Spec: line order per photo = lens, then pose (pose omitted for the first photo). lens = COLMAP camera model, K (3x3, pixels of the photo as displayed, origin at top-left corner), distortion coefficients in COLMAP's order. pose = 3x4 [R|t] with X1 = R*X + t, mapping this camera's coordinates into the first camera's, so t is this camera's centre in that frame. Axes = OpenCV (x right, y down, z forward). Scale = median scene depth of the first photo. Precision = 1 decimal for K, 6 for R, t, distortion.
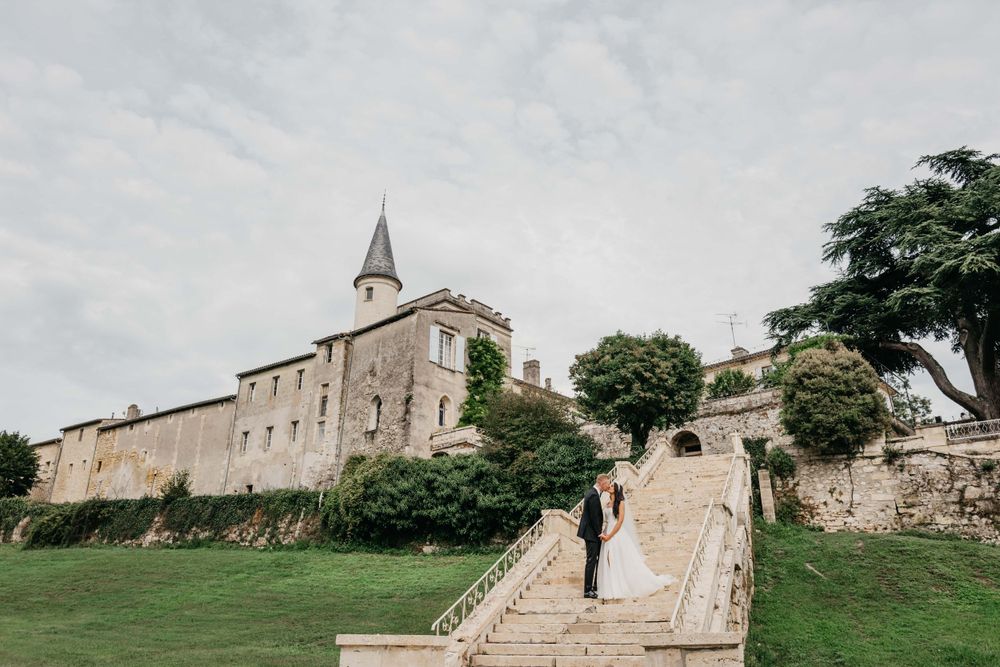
lens RADIAL K [[773.8, 0, 500.0], [0, 773.8, 333.5], [0, 0, 1]] dist [-0.025043, -0.004504]
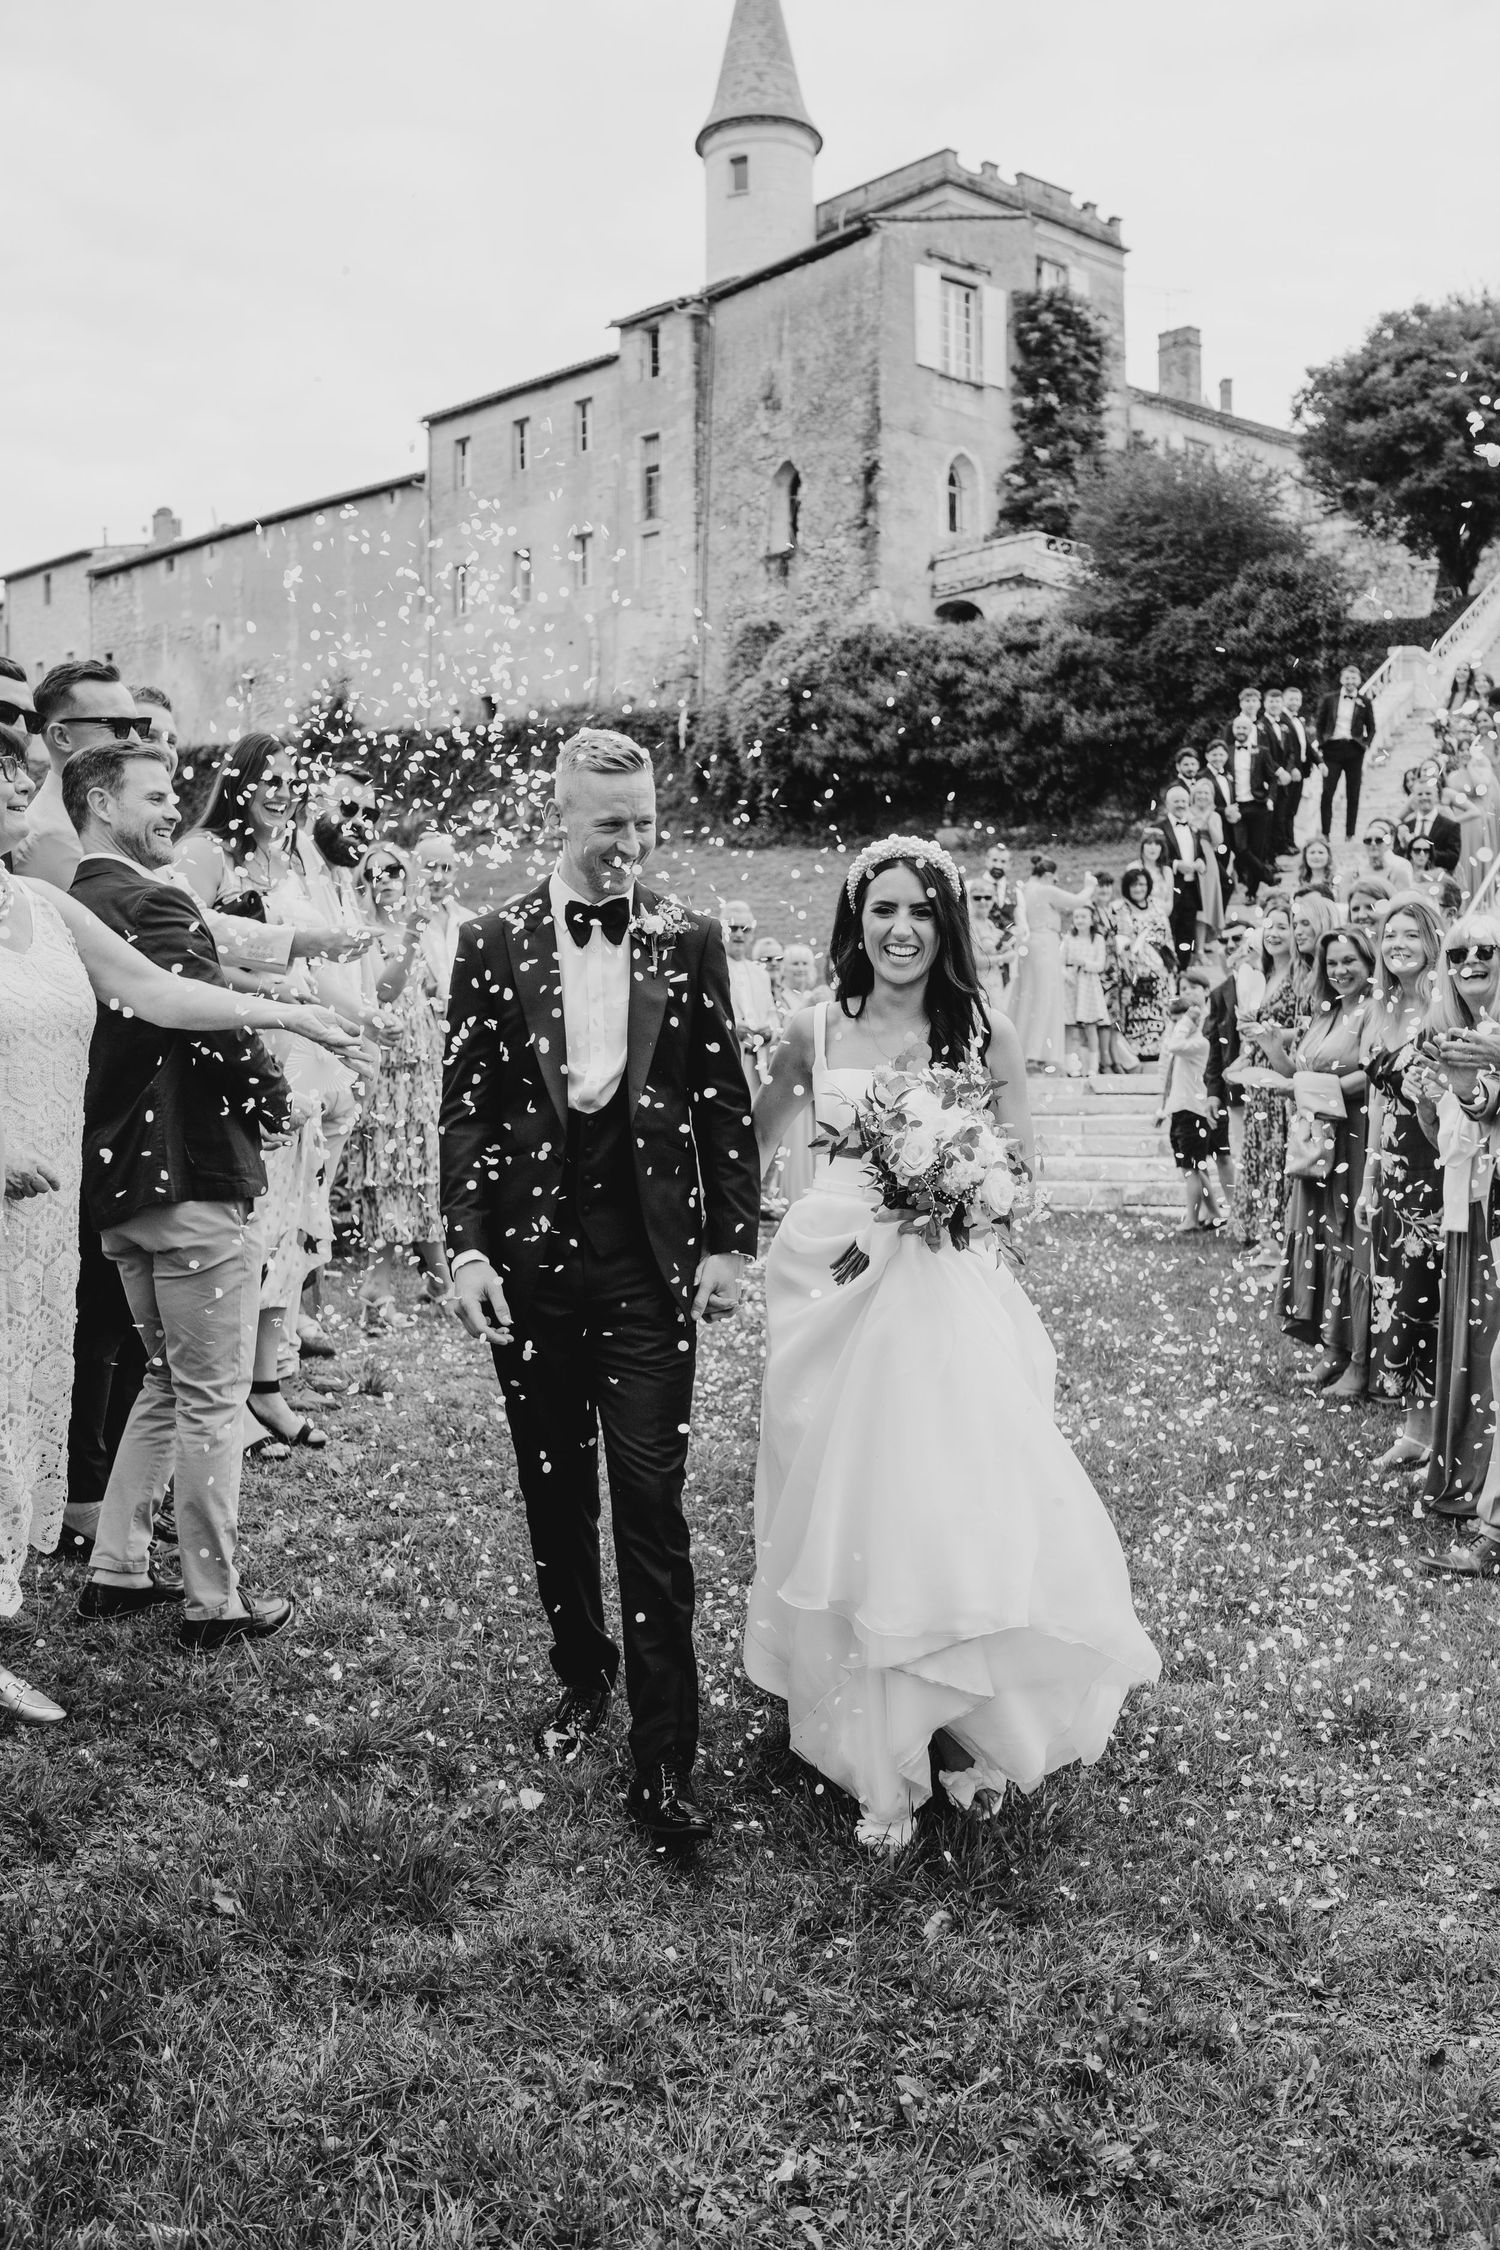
lens RADIAL K [[2060.4, 0, 750.0], [0, 2060.4, 1125.0], [0, 0, 1]] dist [-0.052876, -0.001669]
pose [[0.987055, -0.006147, -0.160265, -0.012134], [0.070503, 0.914168, 0.399157, -0.031527], [0.144055, -0.405289, 0.902767, -0.097113]]
